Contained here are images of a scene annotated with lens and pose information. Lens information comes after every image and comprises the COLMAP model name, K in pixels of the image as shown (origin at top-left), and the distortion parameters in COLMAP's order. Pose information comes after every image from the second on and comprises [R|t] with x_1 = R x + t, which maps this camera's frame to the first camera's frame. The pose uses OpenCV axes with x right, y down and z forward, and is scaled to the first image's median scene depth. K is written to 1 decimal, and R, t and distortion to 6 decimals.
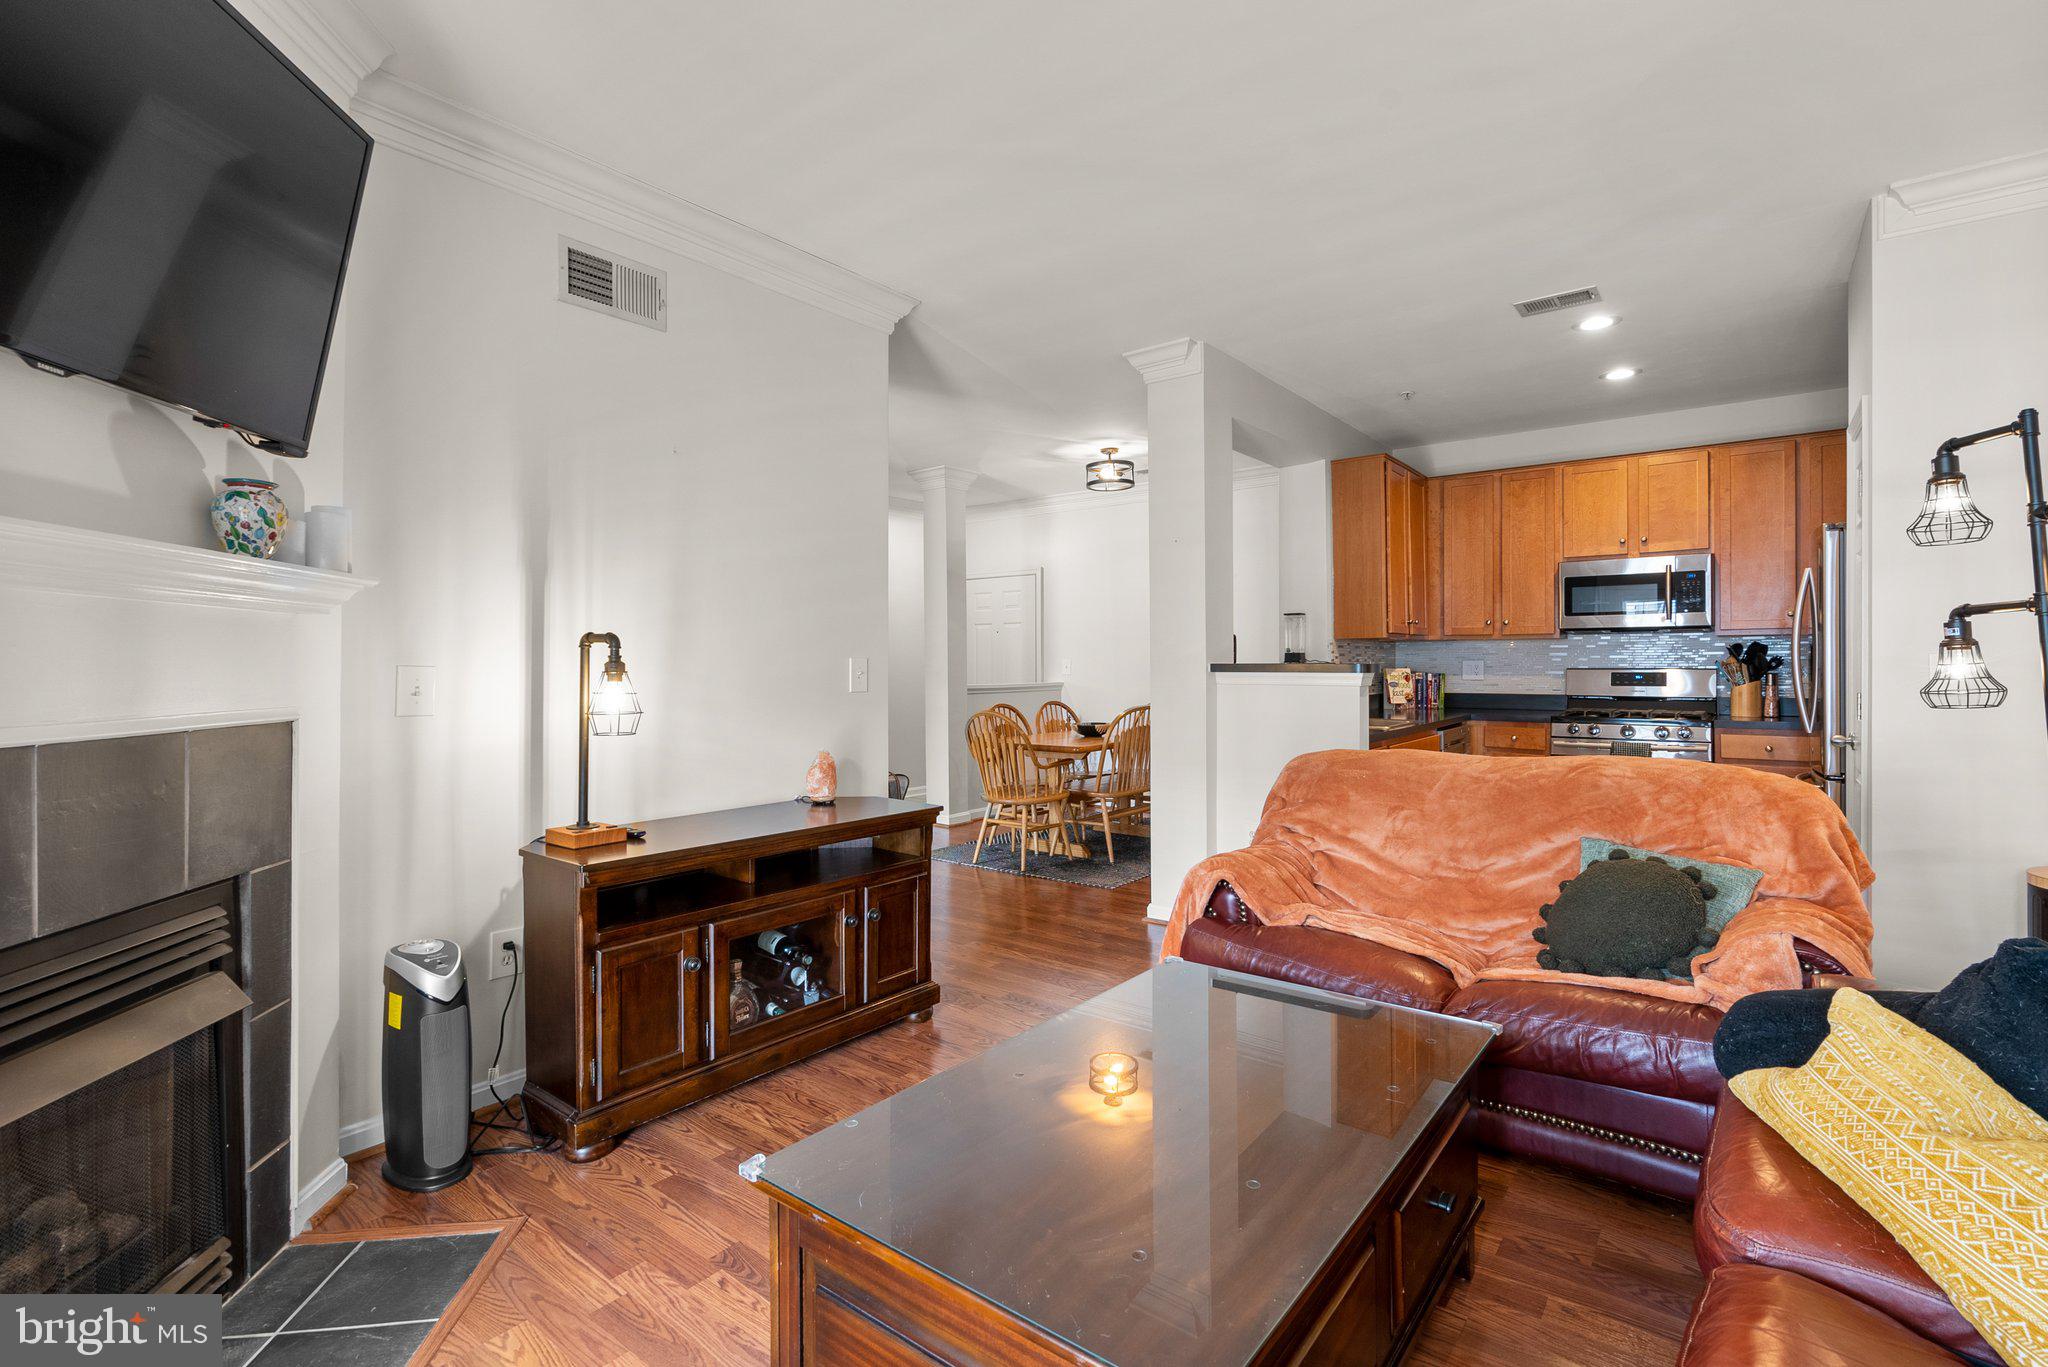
lens RADIAL K [[943.9, 0, 1029.3], [0, 943.9, 664.5], [0, 0, 1]] dist [-0.008794, 0.003731]
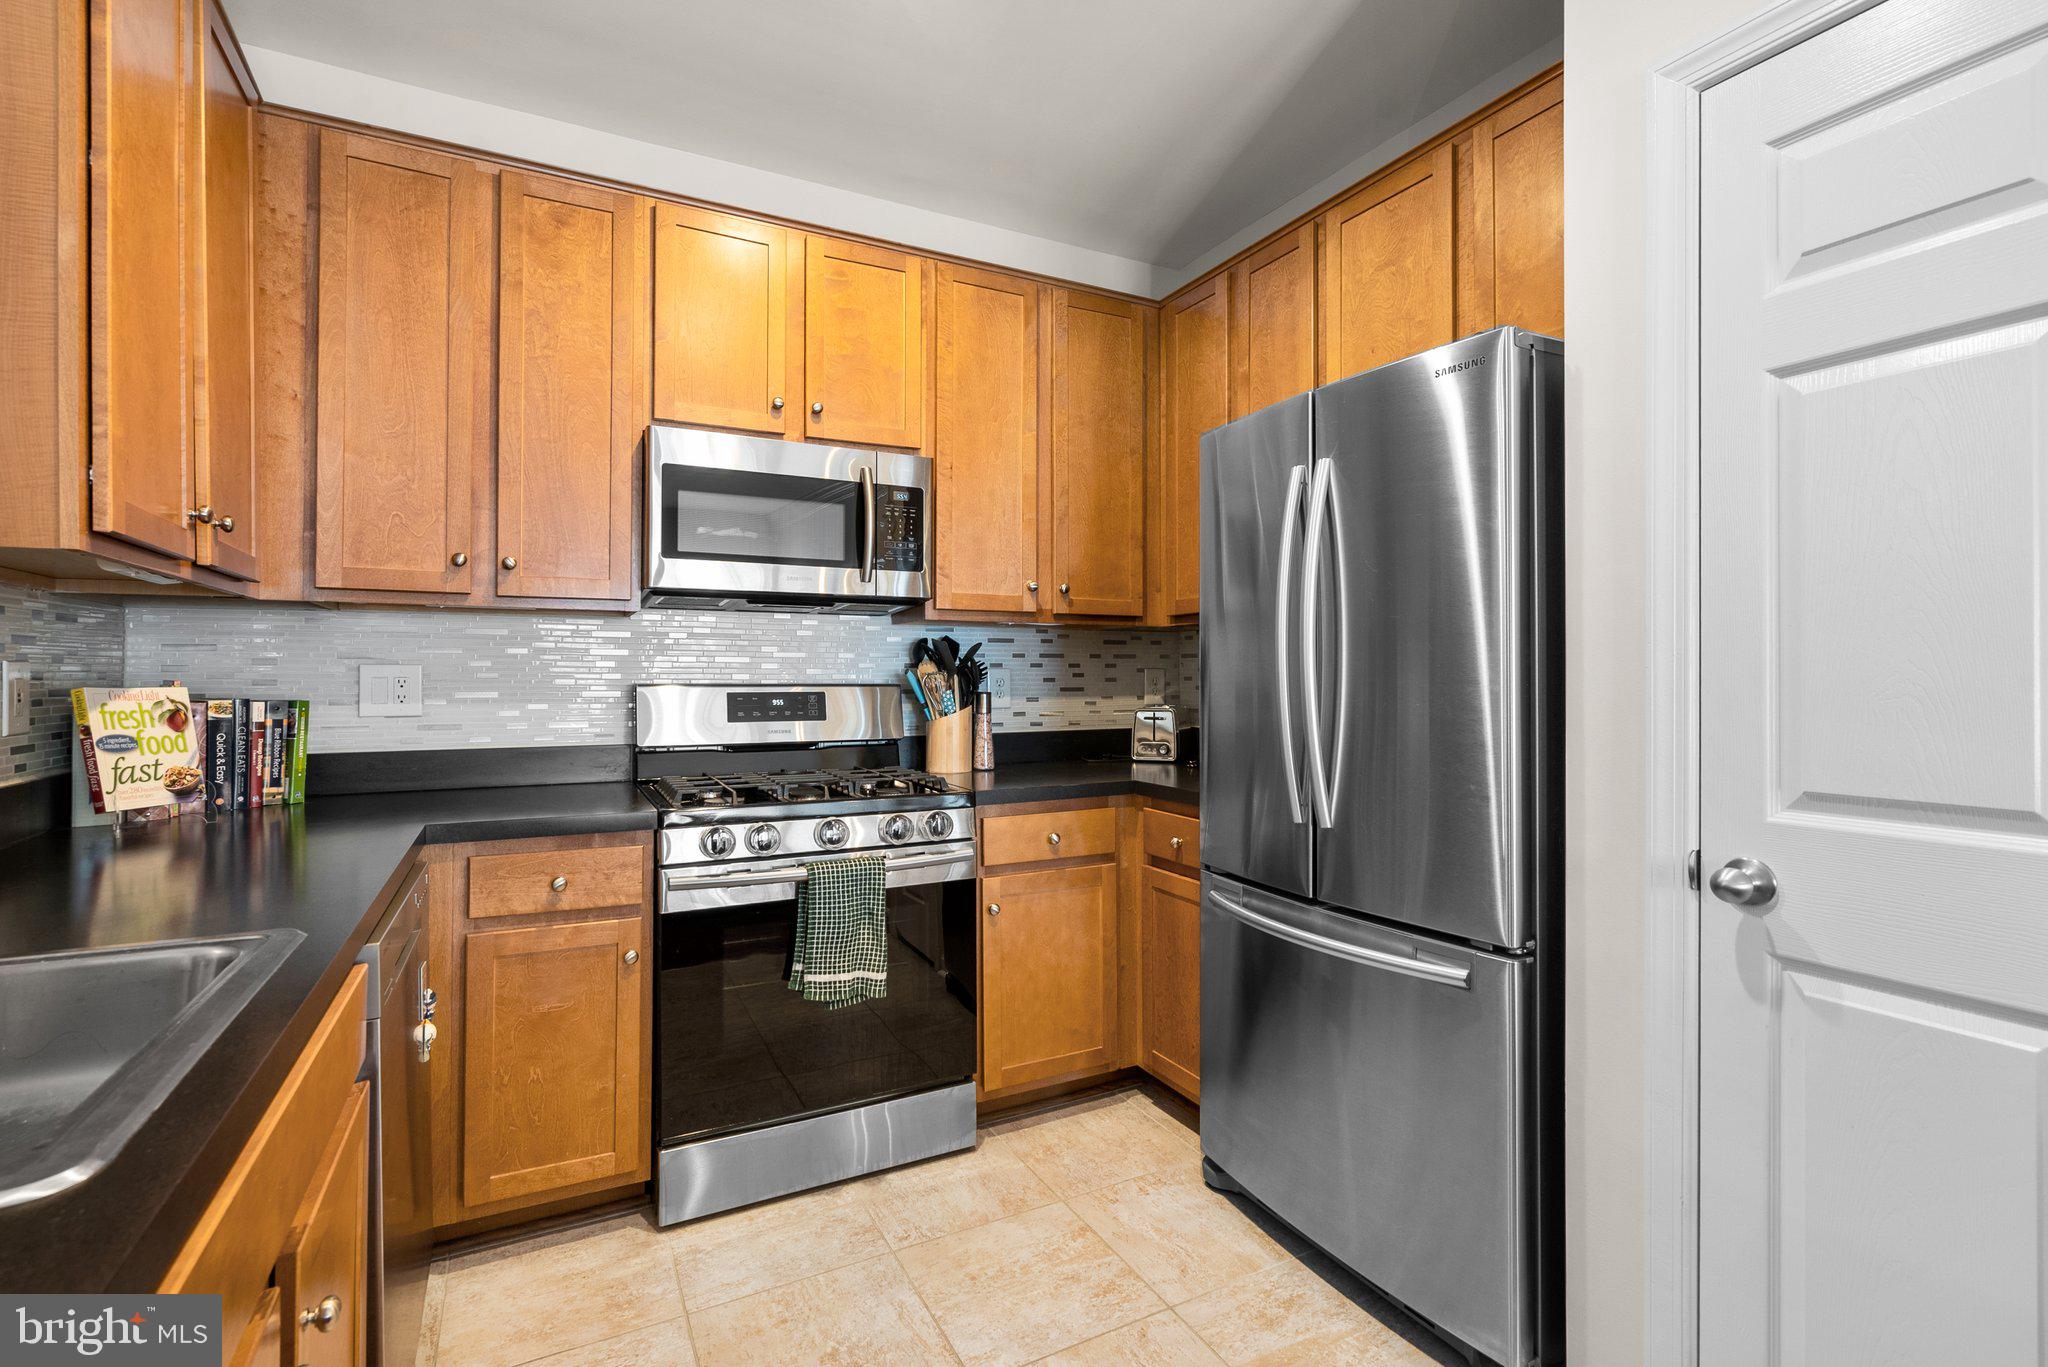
lens RADIAL K [[943.9, 0, 1034.6], [0, 943.9, 670.8], [0, 0, 1]] dist [-0.008794, 0.003731]
pose [[0.414251, 0.009239, 0.910116, 0.265305], [0.000127, 0.999948, -0.010209, 0.002319], [-0.910163, 0.004344, 0.414229, 0.688479]]
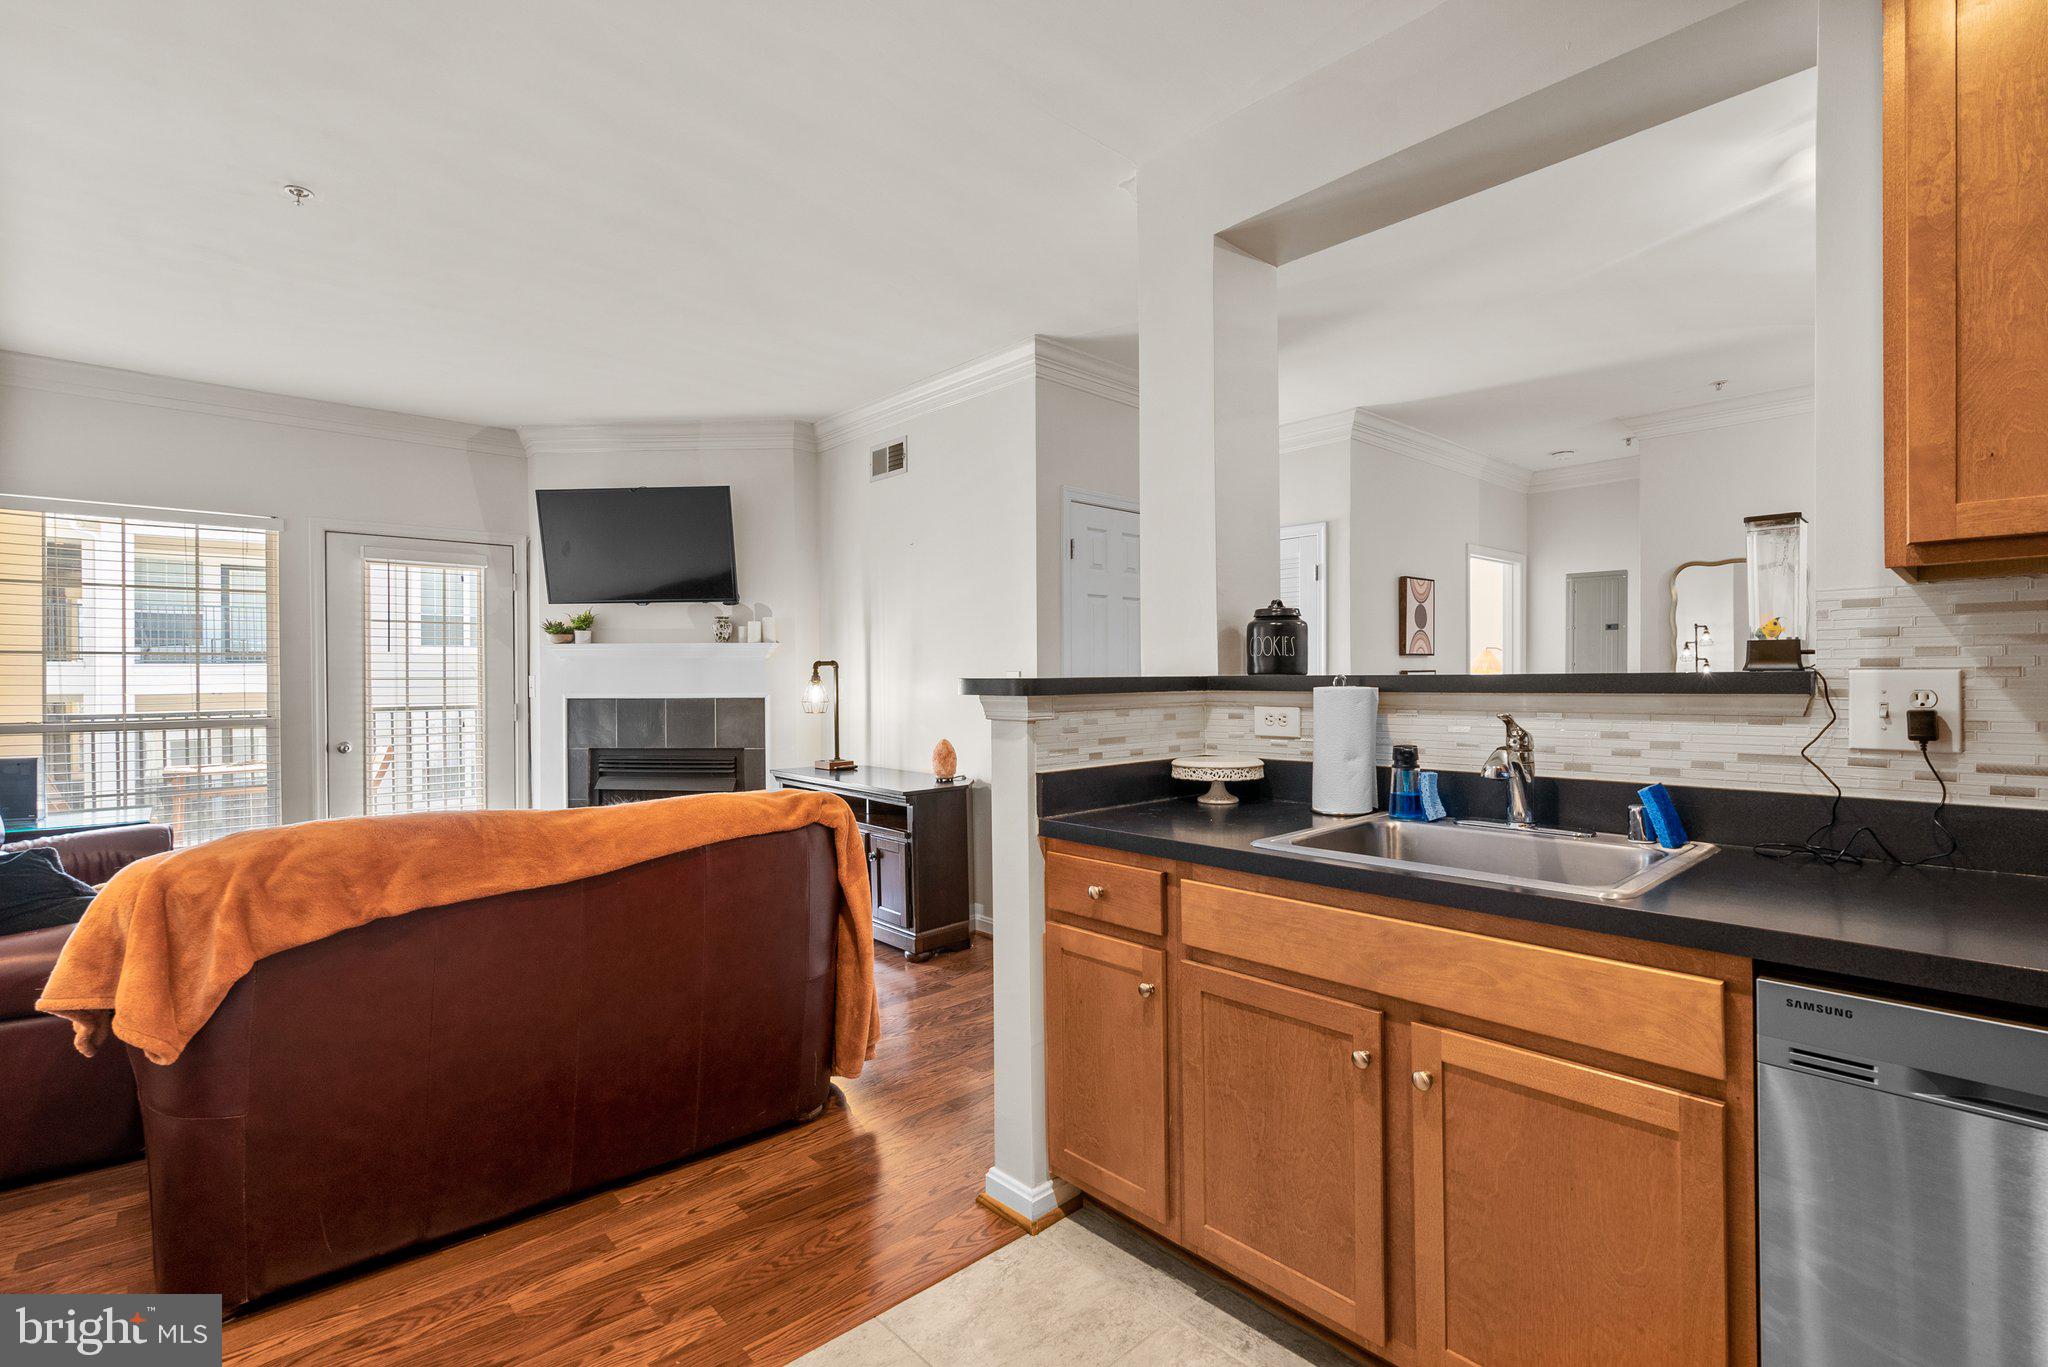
lens RADIAL K [[943.9, 0, 1030.2], [0, 943.9, 682.4], [0, 0, 1]] dist [-0.008794, 0.003731]
pose [[-0.171567, 0.008974, -0.985132, 0.644688], [0.003581, 0.999958, 0.008485, -0.001740], [0.985166, -0.002072, -0.171592, 0.809328]]
